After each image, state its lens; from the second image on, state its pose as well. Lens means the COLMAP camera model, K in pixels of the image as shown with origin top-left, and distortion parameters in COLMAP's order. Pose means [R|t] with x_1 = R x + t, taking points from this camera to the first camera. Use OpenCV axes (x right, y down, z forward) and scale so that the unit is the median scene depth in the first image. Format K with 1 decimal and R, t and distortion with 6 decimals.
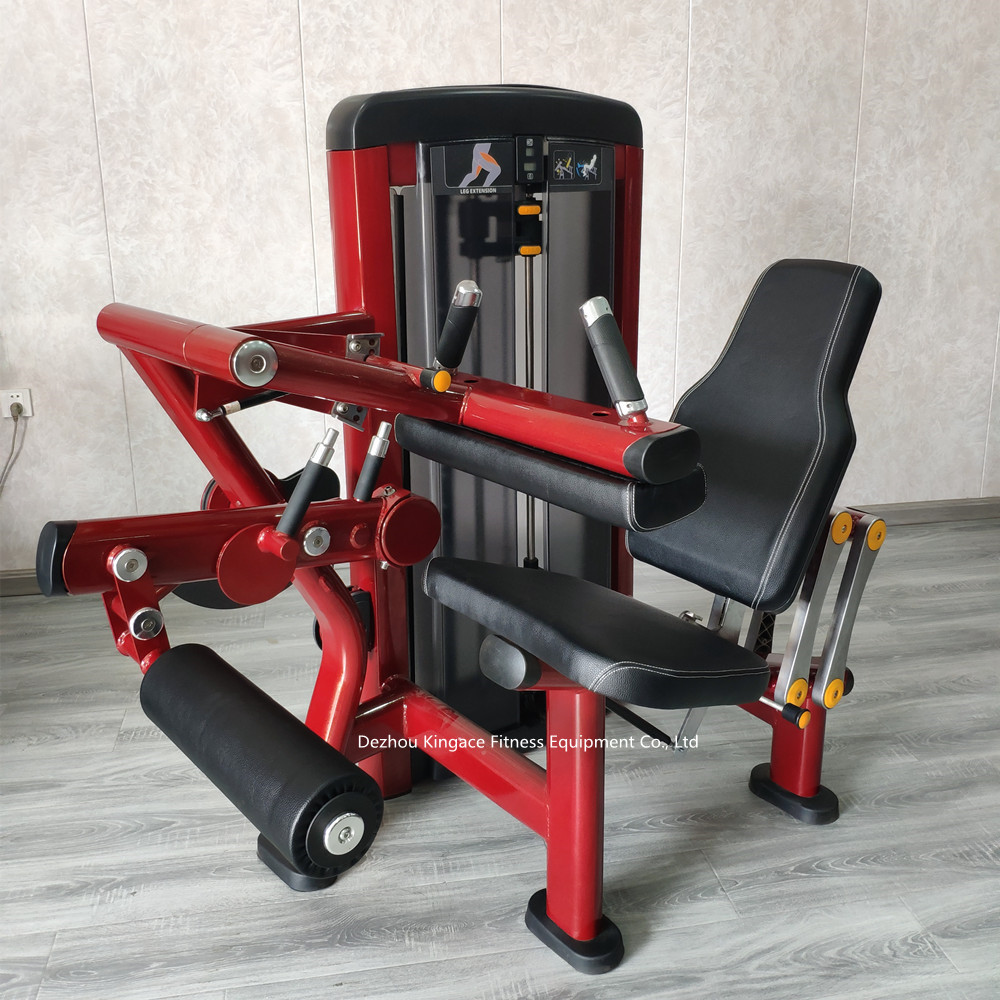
lens RADIAL K [[1044.4, 0, 493.7], [0, 1044.4, 430.1], [0, 0, 1]] dist [-0.023110, 0.000000]
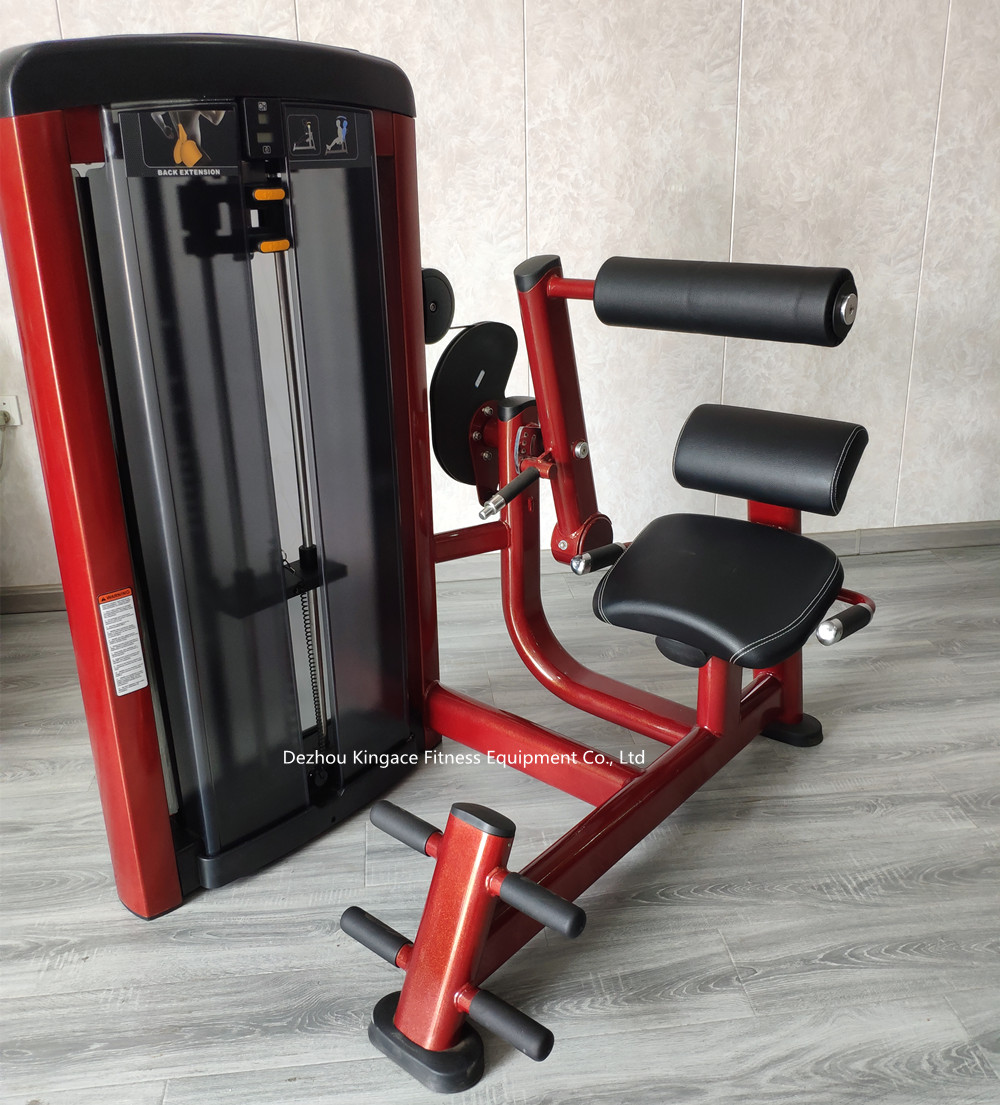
lens RADIAL K [[1043.1, 0, 491.5], [0, 1043.1, 523.1], [0, 0, 1]] dist [-0.028006, 0.000000]
pose [[0.997682, 0.008832, -0.067478, 0.044186], [-0.002538, 0.995681, 0.092802, -0.013679], [0.068007, -0.092415, 0.993395, 0.099561]]
